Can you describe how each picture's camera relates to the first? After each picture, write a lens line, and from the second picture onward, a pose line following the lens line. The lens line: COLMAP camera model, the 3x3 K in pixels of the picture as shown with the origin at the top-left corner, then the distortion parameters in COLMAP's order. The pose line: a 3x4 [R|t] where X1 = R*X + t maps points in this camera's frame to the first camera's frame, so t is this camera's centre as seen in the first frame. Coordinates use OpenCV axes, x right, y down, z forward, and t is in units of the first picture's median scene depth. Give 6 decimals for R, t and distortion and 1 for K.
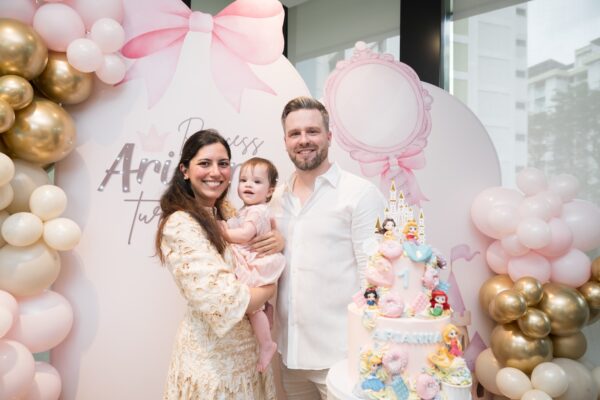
lens RADIAL K [[411.9, 0, 300.0], [0, 411.9, 200.0], [0, 0, 1]] dist [-0.029844, 0.022791]
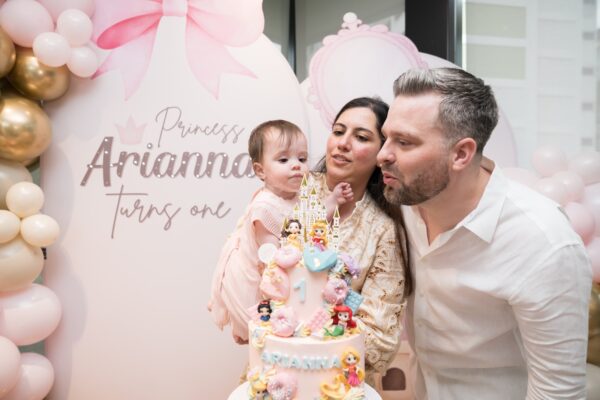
lens RADIAL K [[411.9, 0, 300.0], [0, 411.9, 200.0], [0, 0, 1]] dist [-0.029844, 0.022791]
pose [[0.991957, -0.022740, -0.124515, 0.187567], [0.028194, 0.998711, 0.042214, -0.016940], [0.123394, -0.045385, 0.991319, 0.085532]]
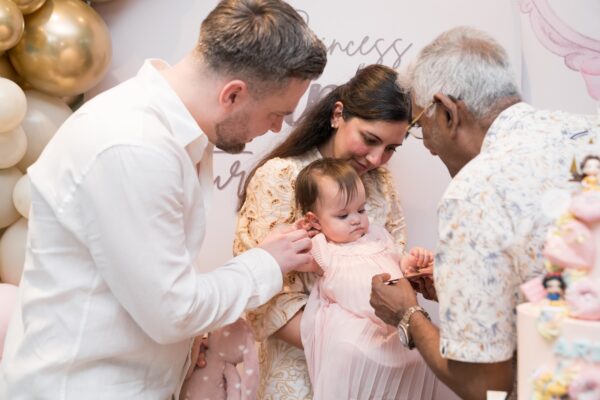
lens RADIAL K [[770.7, 0, 302.8], [0, 770.7, 191.6], [0, 0, 1]] dist [0.017560, 0.026218]
pose [[0.961955, -0.006273, -0.273137, 0.067820], [0.015044, 0.999436, 0.030028, 0.032126], [0.272794, -0.032995, 0.961506, -0.082508]]
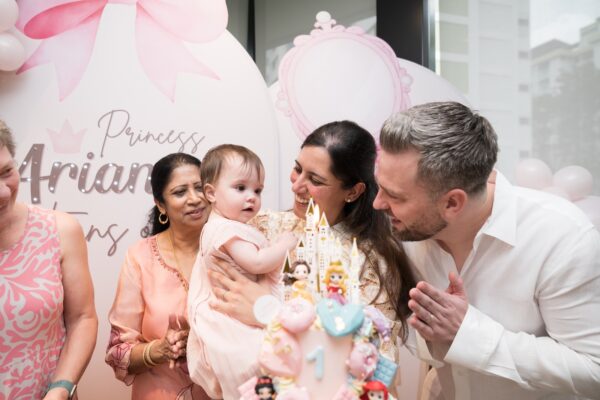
lens RADIAL K [[419.4, 0, 299.0], [0, 419.4, 200.8], [0, 0, 1]] dist [-0.018681, 0.005030]
pose [[0.999627, -0.026995, -0.004103, 0.122120], [0.027082, 0.999373, 0.022802, -0.034436], [0.003485, -0.022905, 0.999732, 0.197367]]
